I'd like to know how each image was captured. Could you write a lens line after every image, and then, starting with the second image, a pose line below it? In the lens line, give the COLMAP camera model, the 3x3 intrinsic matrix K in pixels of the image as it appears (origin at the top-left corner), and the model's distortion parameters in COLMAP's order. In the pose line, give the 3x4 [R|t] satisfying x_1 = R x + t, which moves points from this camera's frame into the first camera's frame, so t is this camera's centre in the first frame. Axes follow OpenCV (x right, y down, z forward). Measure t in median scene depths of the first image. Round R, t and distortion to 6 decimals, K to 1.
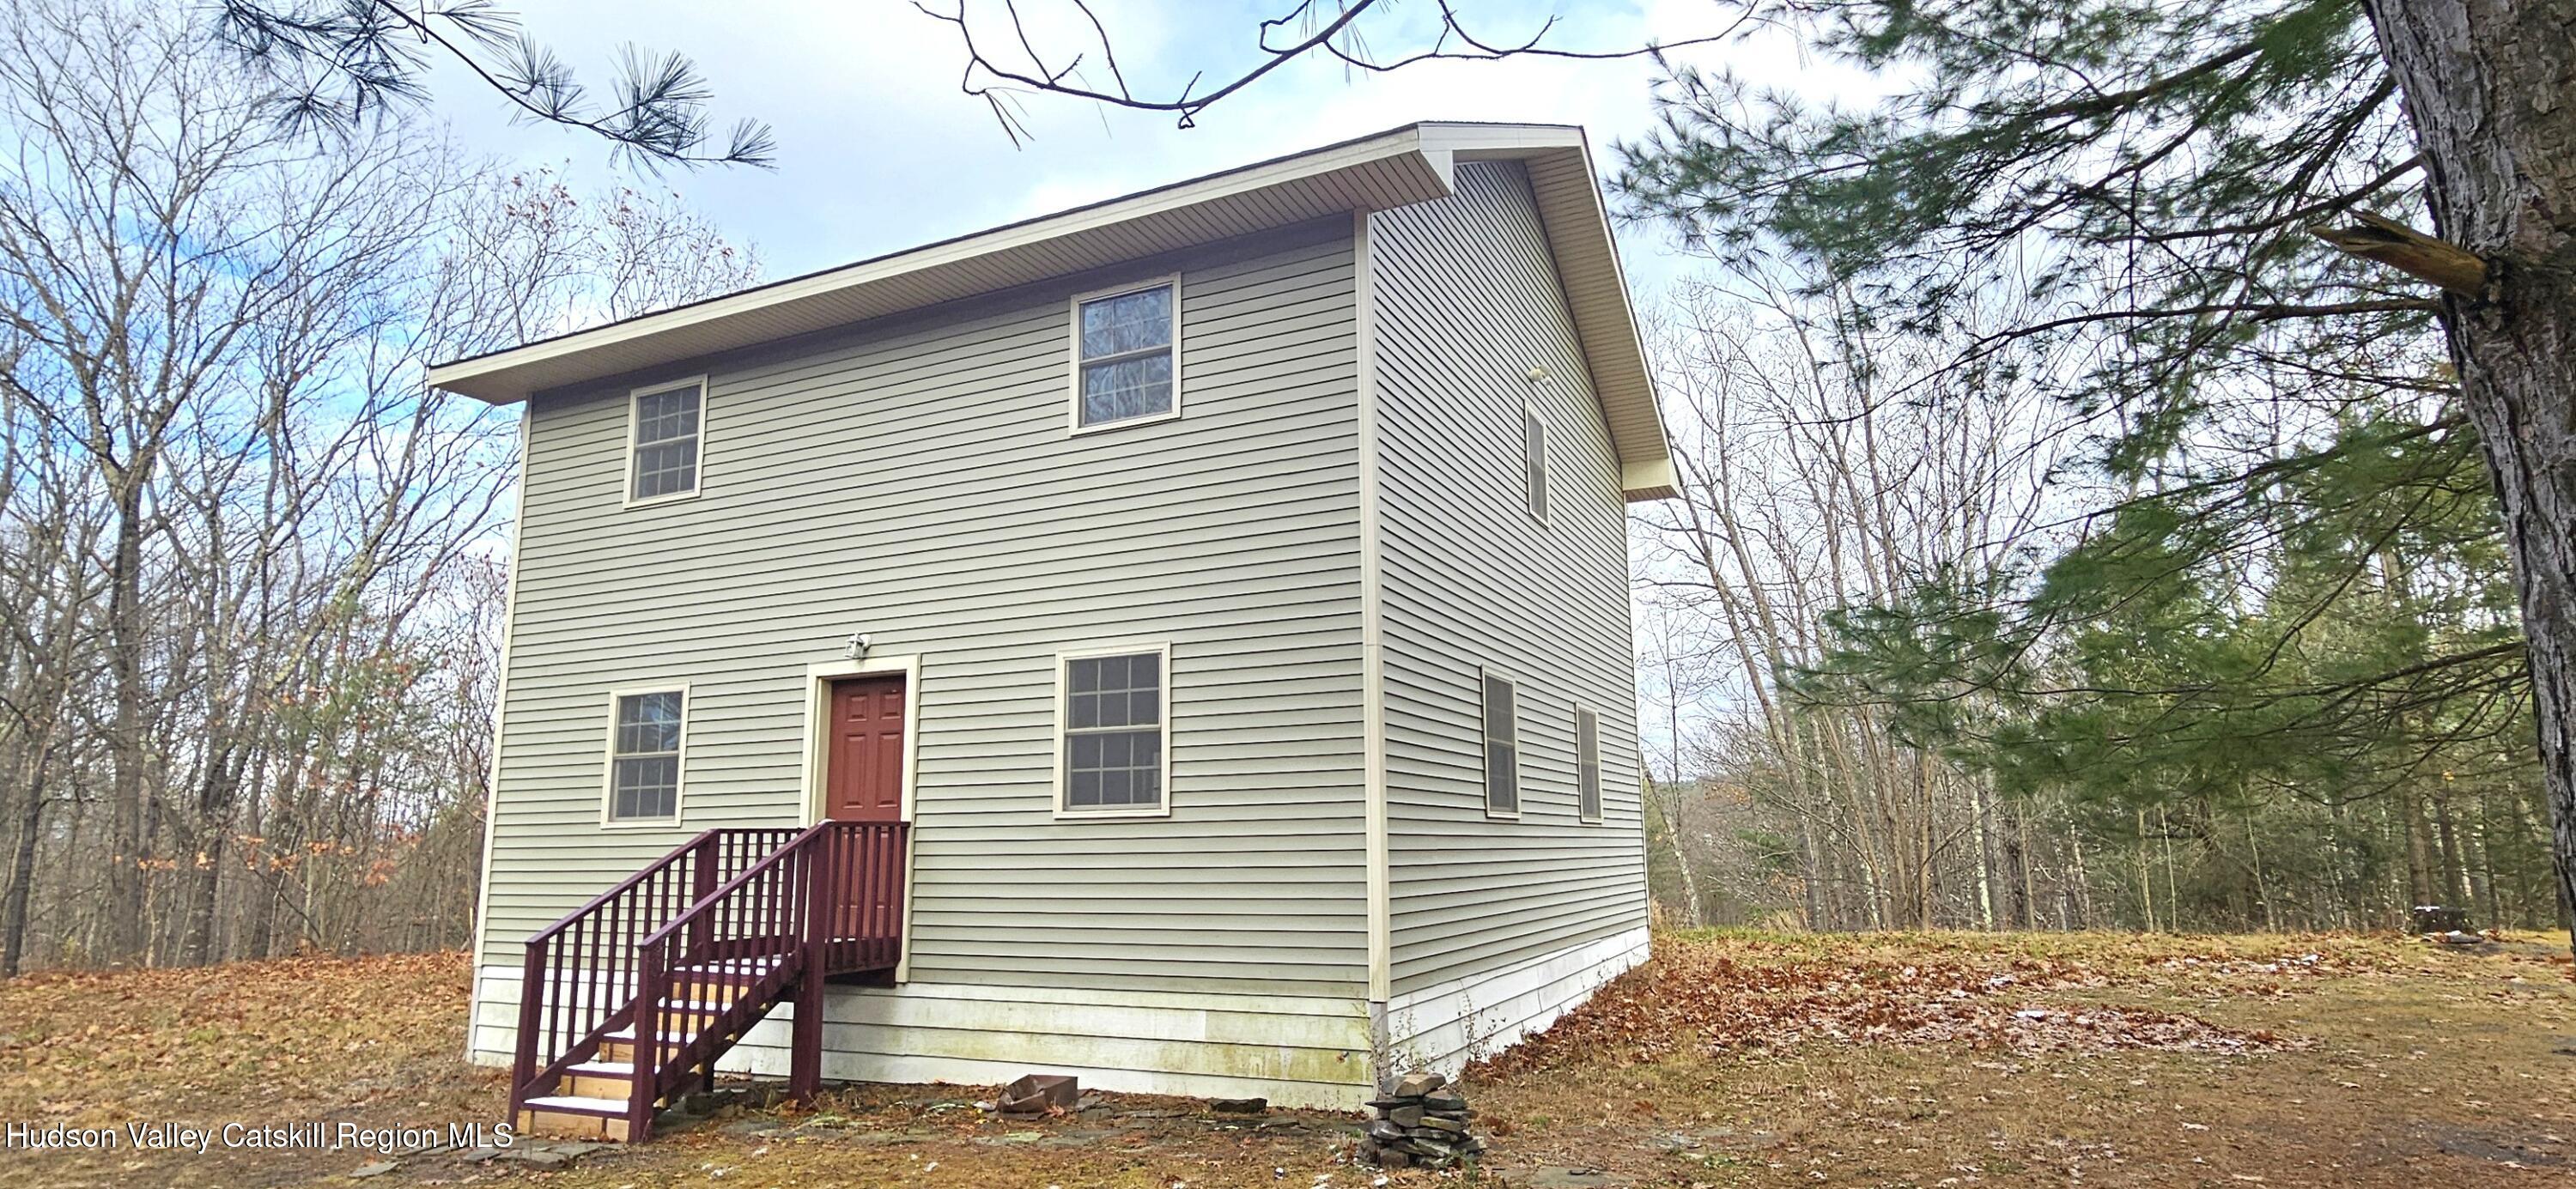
lens RADIAL K [[1348.7, 0, 1288.3], [0, 1348.7, 594.1], [0, 0, 1]] dist [0.002844, 0.001039]
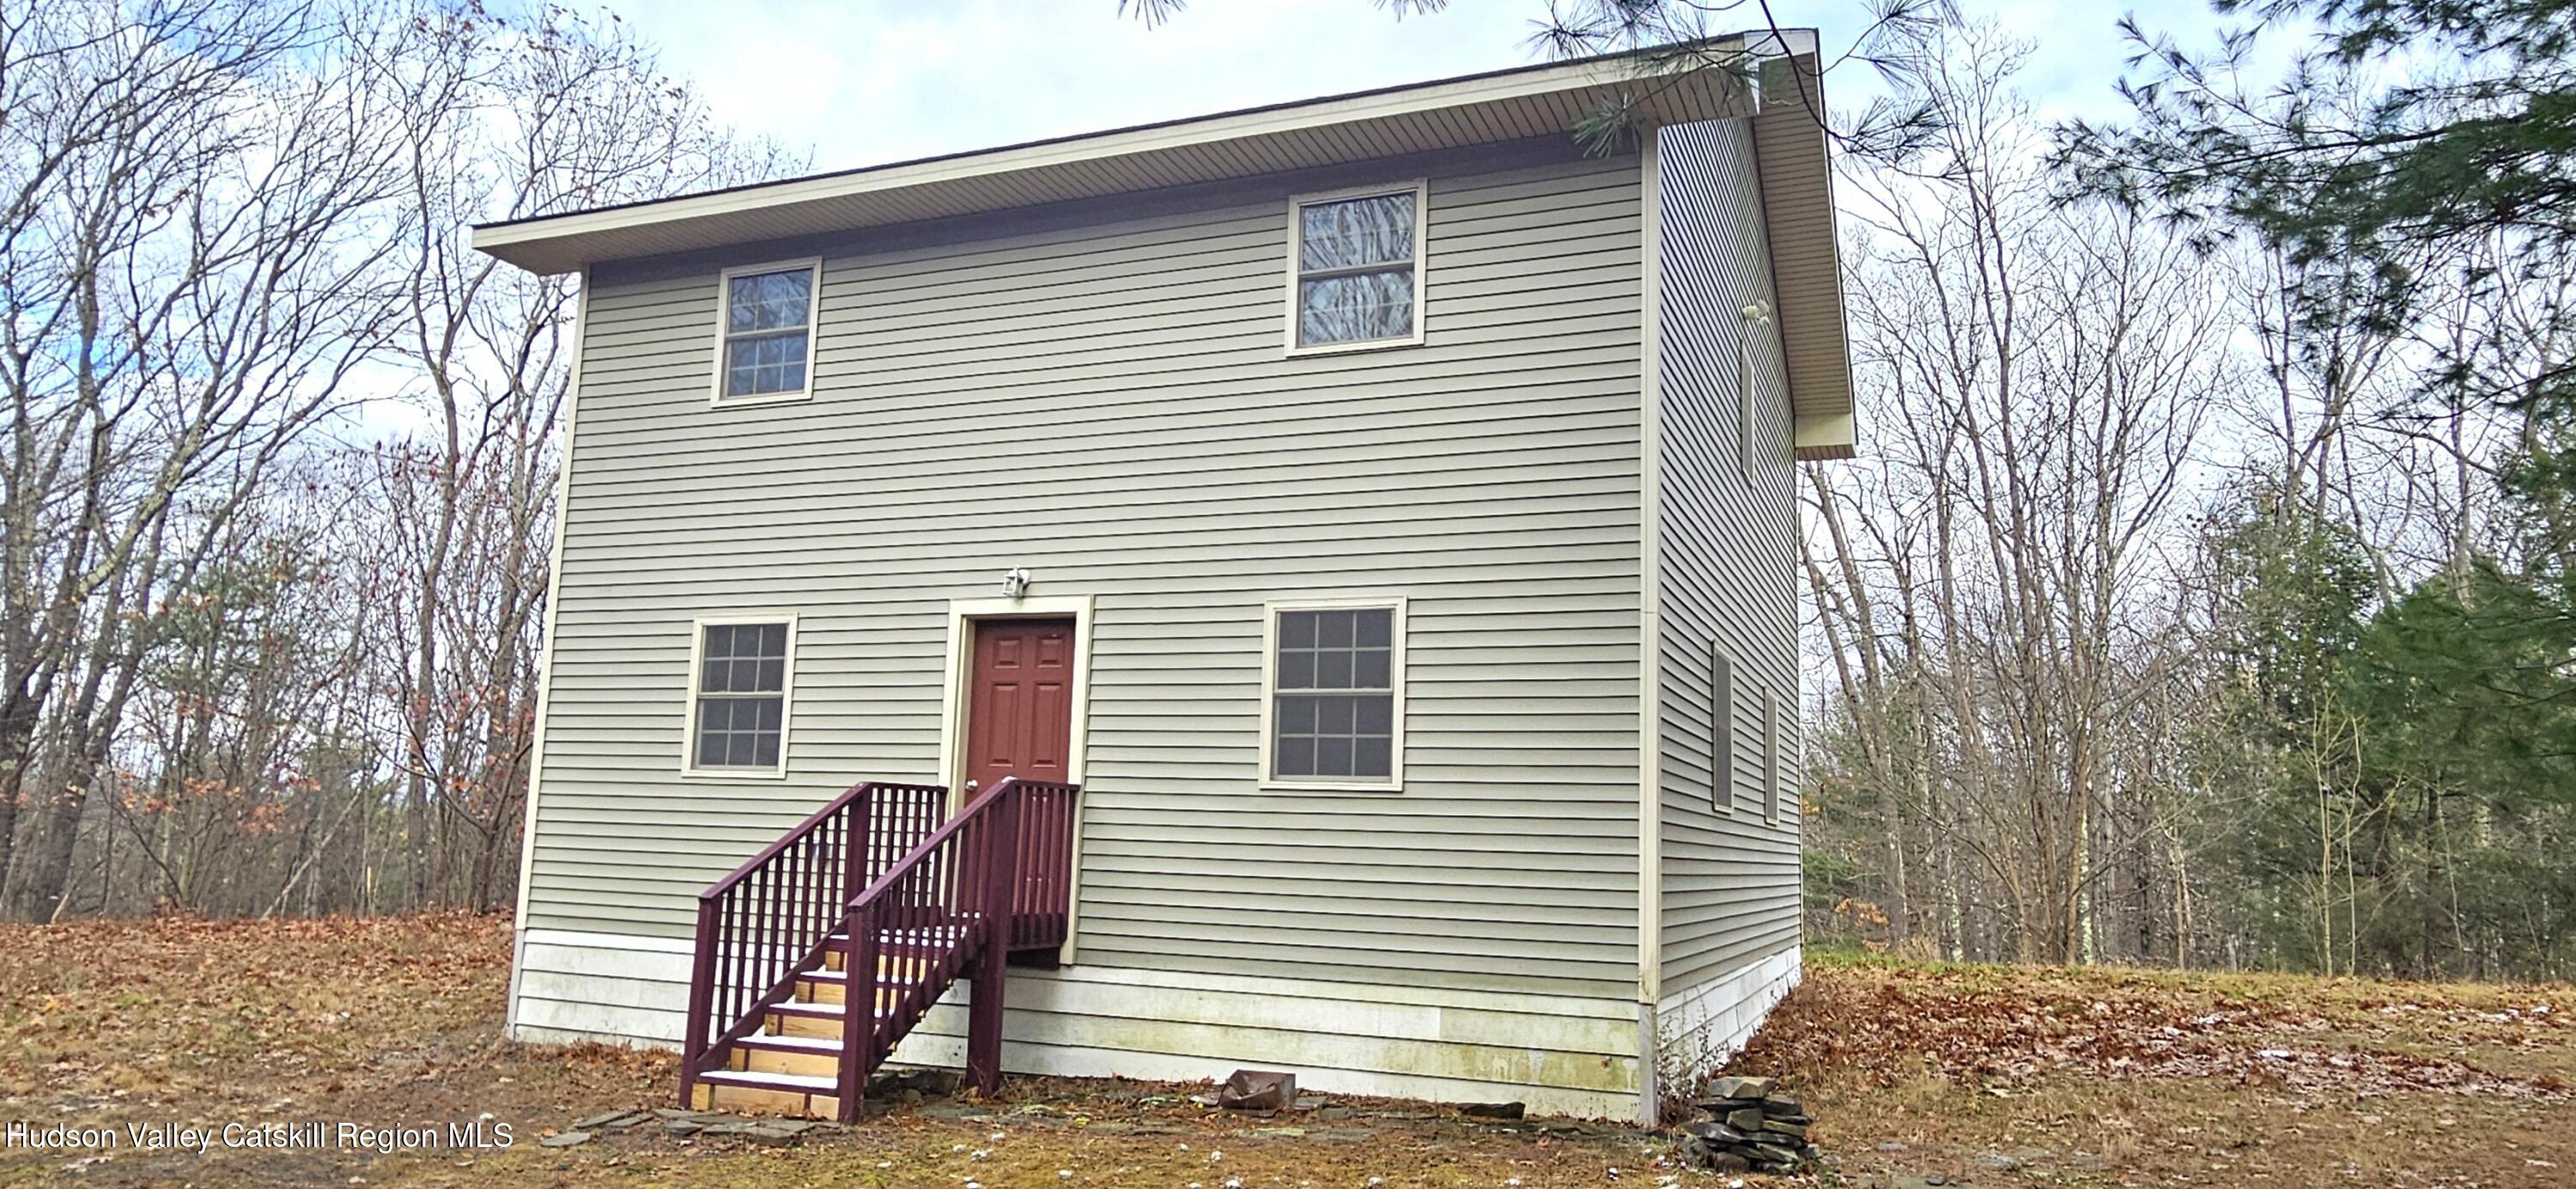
lens RADIAL K [[1643.8, 0, 1287.9], [0, 1643.8, 596.1], [0, 0, 1]] dist [-0.000700, 0.003078]
pose [[0.997740, 0.051431, 0.043240, -0.202450], [-0.052854, 0.998075, 0.032432, 0.003499], [-0.041488, -0.034644, 0.998538, -0.076015]]
